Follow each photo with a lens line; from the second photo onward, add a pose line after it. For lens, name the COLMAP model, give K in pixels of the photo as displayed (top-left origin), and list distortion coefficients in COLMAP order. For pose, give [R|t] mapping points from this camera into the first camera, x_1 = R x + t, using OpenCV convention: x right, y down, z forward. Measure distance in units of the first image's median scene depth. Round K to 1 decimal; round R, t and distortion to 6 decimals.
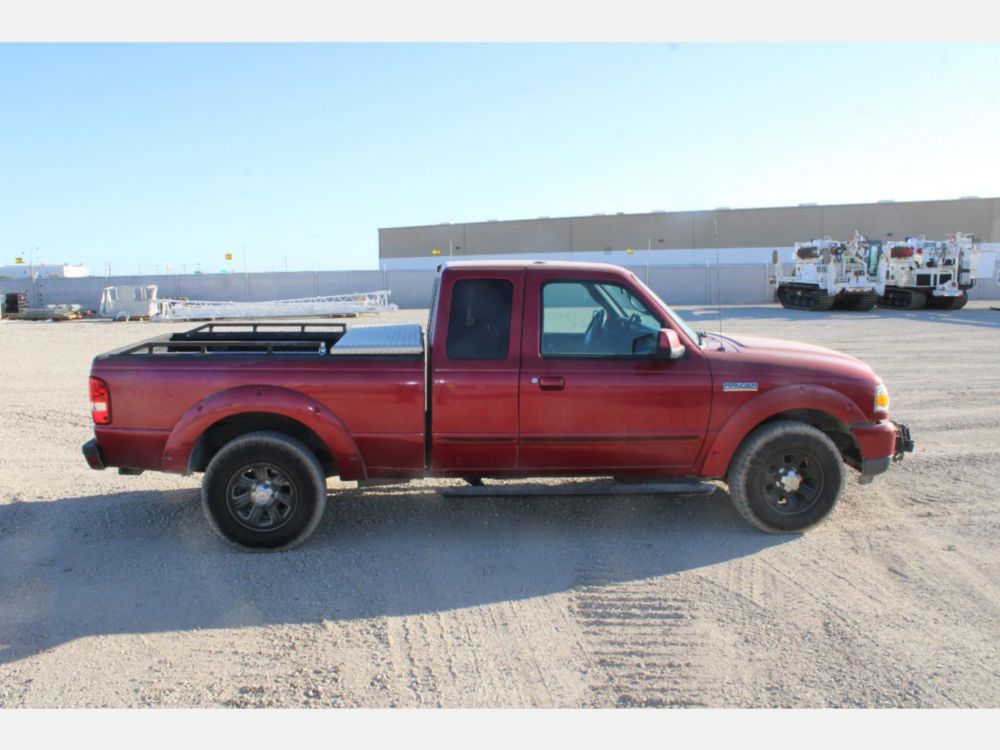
lens RADIAL K [[829.3, 0, 500.0], [0, 829.3, 375.0], [0, 0, 1]] dist [-0.166936, 0.150365]
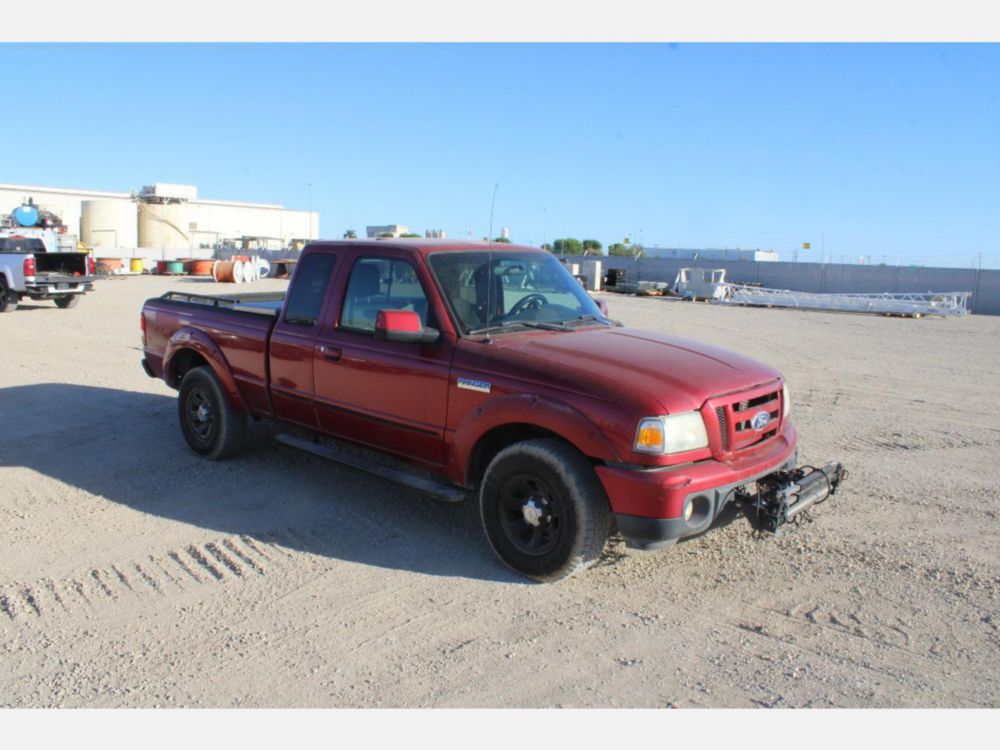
lens RADIAL K [[829.3, 0, 500.0], [0, 829.3, 375.0], [0, 0, 1]] dist [-0.166936, 0.150365]
pose [[0.691716, 0.132659, -0.709881, 0.143927], [-0.123969, 0.990204, 0.064249, -0.008520], [0.711450, 0.043561, 0.701385, 0.064080]]
